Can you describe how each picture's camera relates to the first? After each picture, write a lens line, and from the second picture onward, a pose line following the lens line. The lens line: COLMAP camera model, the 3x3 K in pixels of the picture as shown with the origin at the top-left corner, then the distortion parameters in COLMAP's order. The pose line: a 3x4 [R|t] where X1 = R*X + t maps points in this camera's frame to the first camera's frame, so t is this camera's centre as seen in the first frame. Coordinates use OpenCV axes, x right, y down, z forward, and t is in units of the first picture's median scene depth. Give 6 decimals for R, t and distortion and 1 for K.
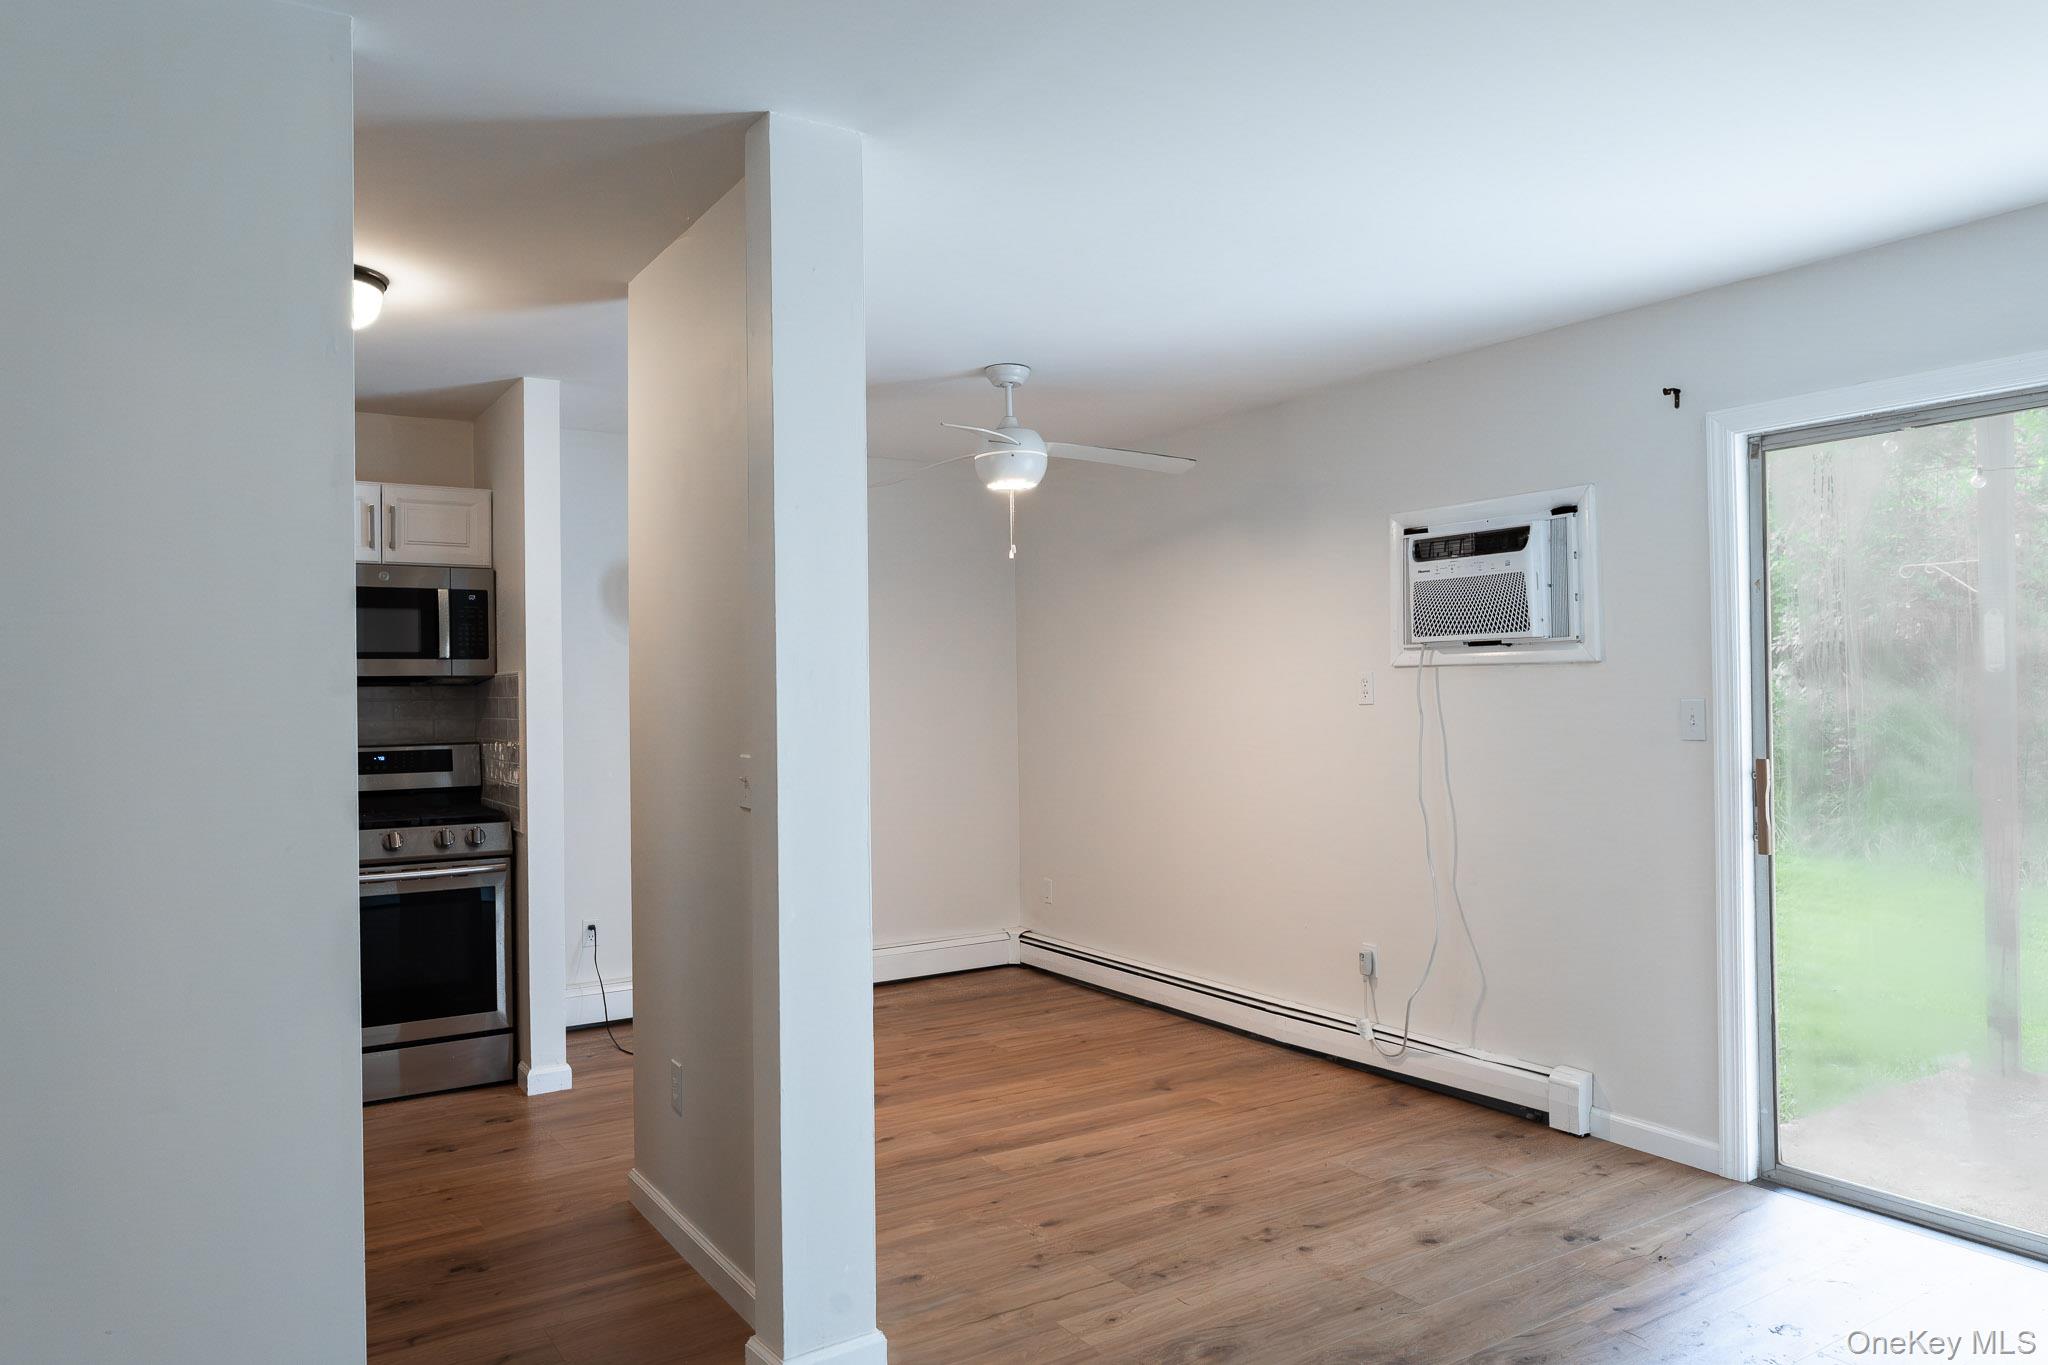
lens RADIAL K [[1407.7, 0, 1027.3], [0, 1407.7, 679.0], [0, 0, 1]] dist [-0.001746, 0.000048]
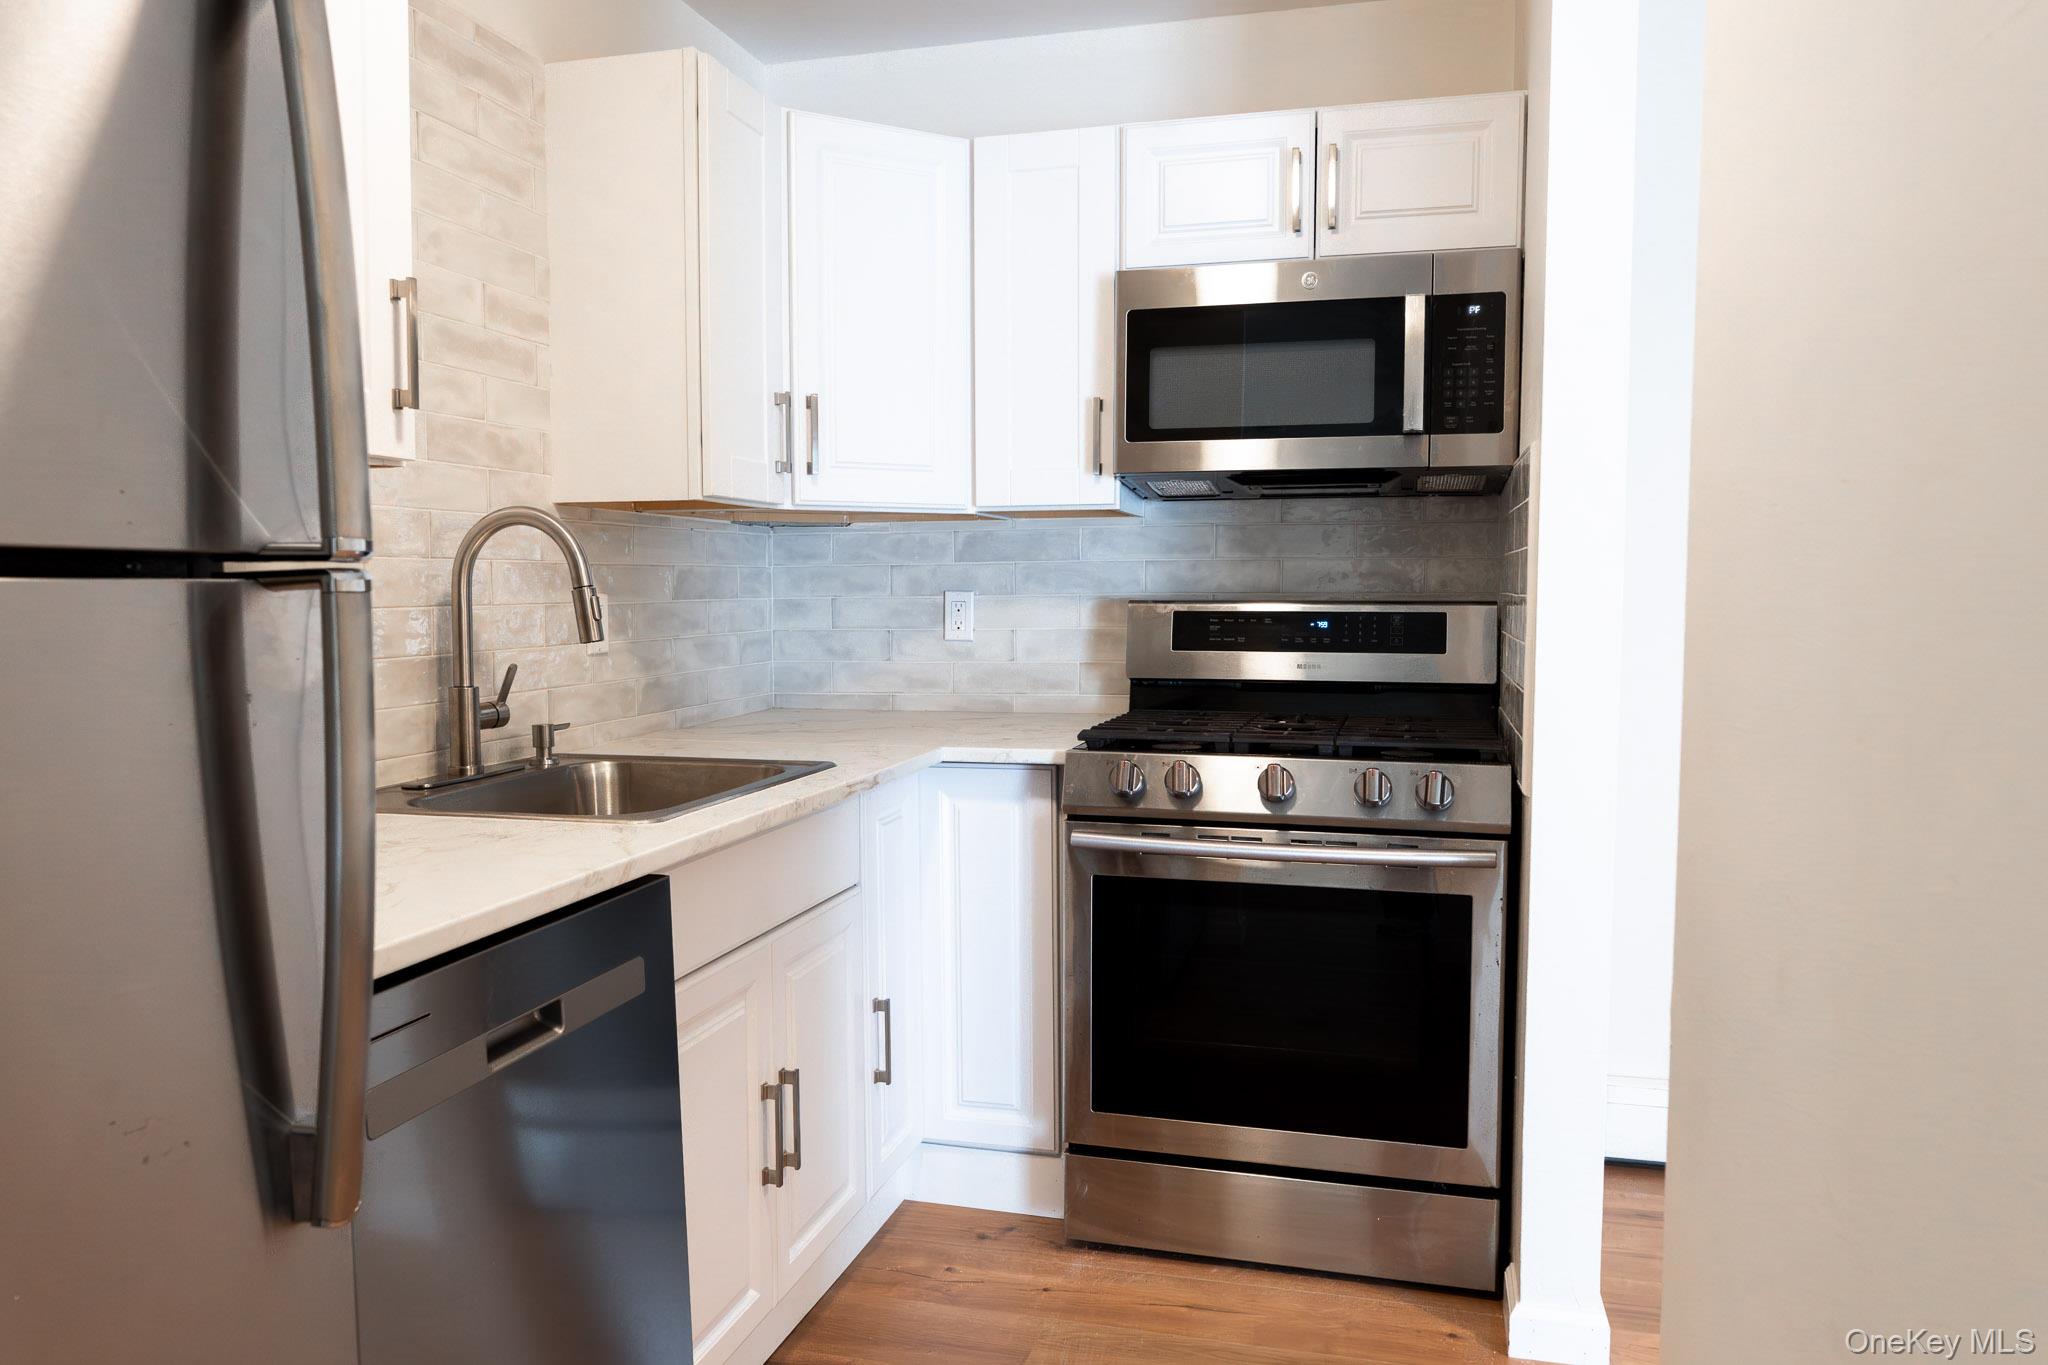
lens RADIAL K [[1407.7, 0, 1029.8], [0, 1407.7, 661.6], [0, 0, 1]] dist [-0.001746, 0.000048]
pose [[0.656298, 0.061030, -0.752029, -0.117466], [-0.003237, 0.996942, 0.078081, 0.028752], [0.754495, -0.048810, 0.654488, 0.558810]]
